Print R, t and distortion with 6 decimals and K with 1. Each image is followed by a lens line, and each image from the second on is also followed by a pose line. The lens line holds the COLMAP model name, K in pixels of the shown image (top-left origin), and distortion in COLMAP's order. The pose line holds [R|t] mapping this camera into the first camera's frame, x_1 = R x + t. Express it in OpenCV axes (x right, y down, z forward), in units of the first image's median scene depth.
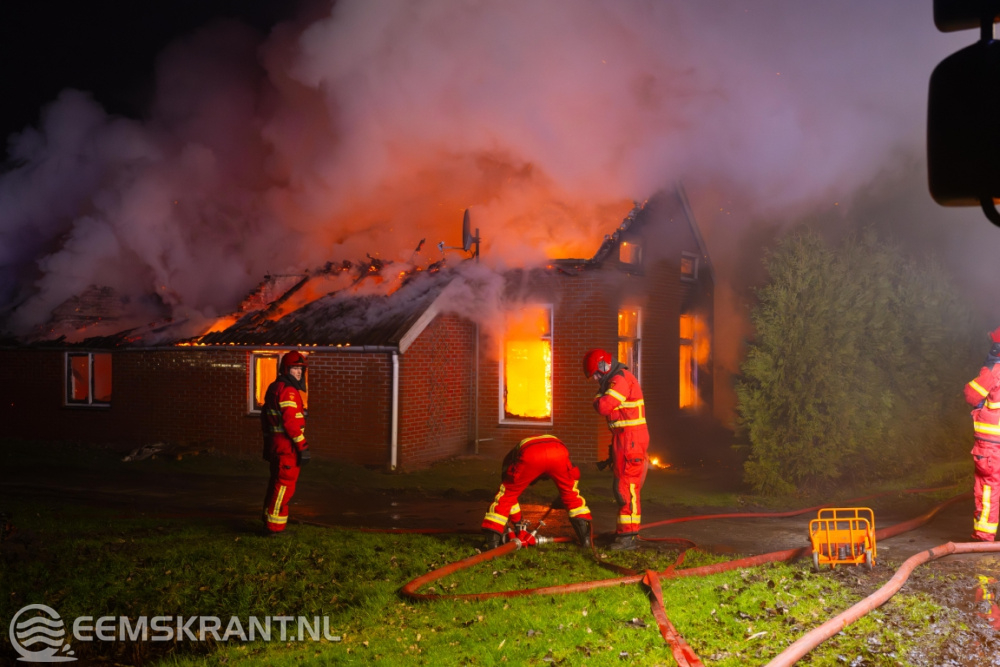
lens RADIAL K [[1204.6, 0, 503.9], [0, 1204.6, 330.5], [0, 0, 1]] dist [0.000878, 0.000000]
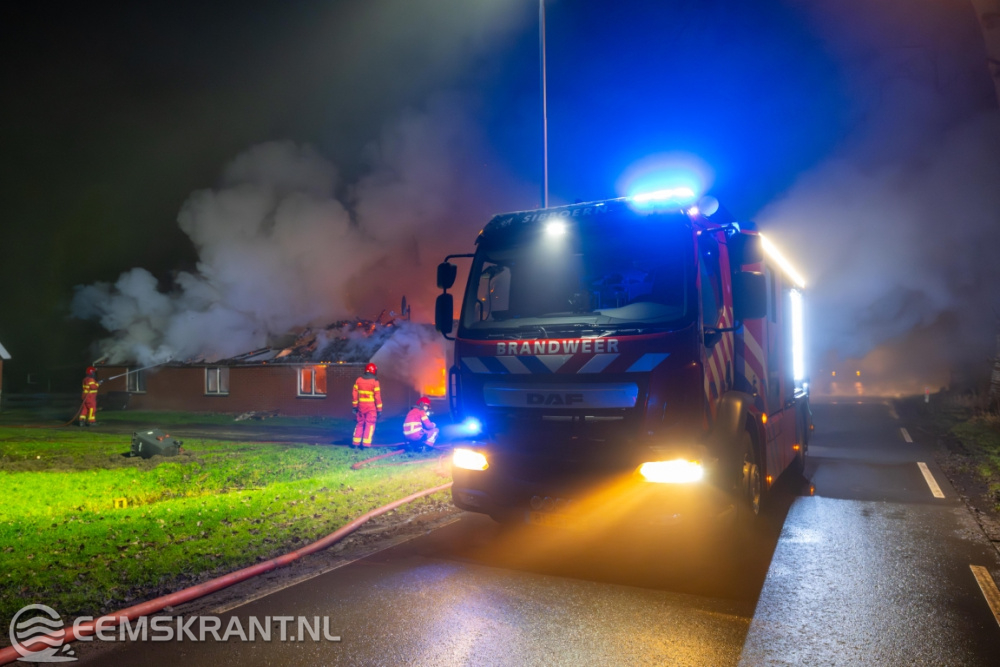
lens RADIAL K [[668.7, 0, 506.8], [0, 668.7, 342.1], [0, 0, 1]] dist [0.002775, -0.007771]
pose [[0.996982, -0.013265, 0.076490, 0.071355], [0.014092, 0.999848, -0.010281, -0.008201], [-0.076342, 0.011328, 0.997017, -0.207444]]
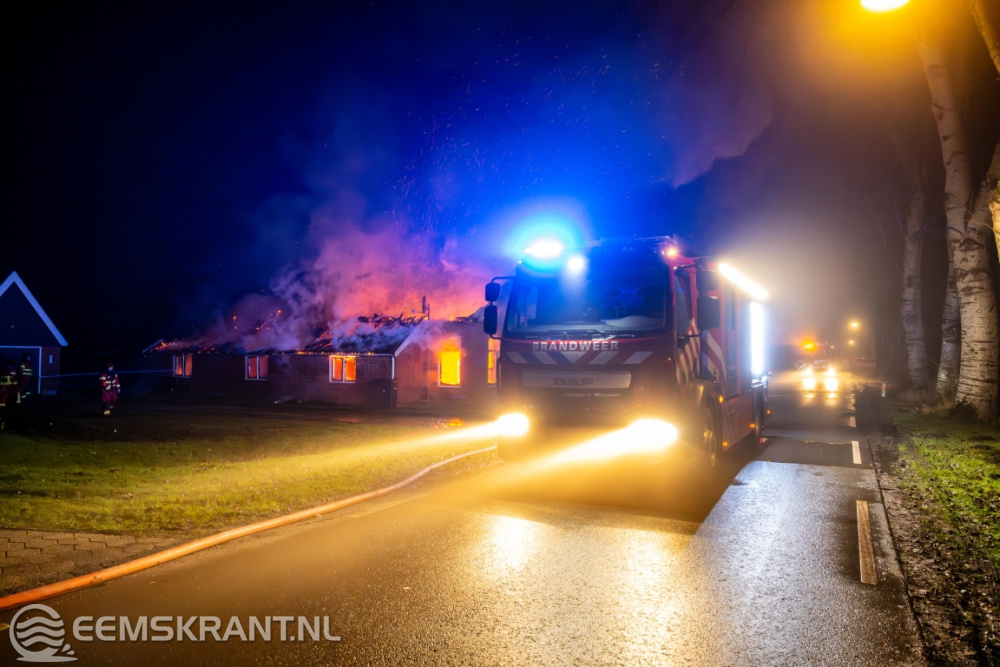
lens RADIAL K [[668.7, 0, 499.8], [0, 668.7, 335.7], [0, 0, 1]] dist [0.002775, -0.007771]
pose [[0.998041, 0.003609, 0.062459, 0.039974], [-0.002975, 0.999943, -0.010254, -0.010942], [-0.062492, 0.010048, 0.997995, -0.343099]]
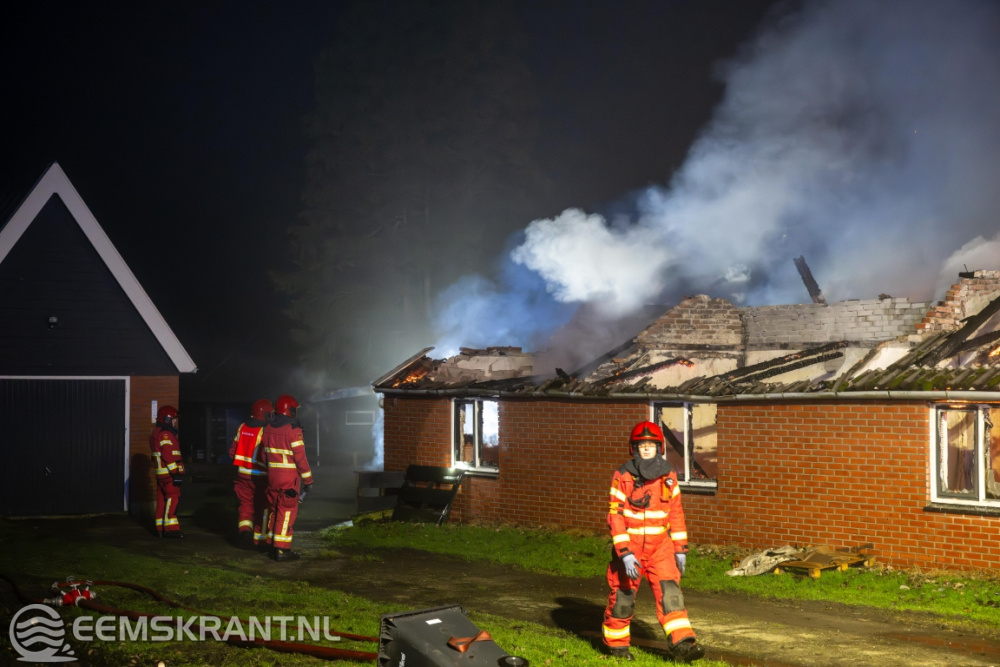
lens RADIAL K [[1874.5, 0, 499.9], [0, 1874.5, 332.6], [0, 0, 1]] dist [-0.045738, 0.000000]
pose [[0.895690, -0.017870, -0.444319, 0.014616], [0.011900, 0.999798, -0.016221, -0.004620], [0.444519, 0.009242, 0.895722, 0.083750]]
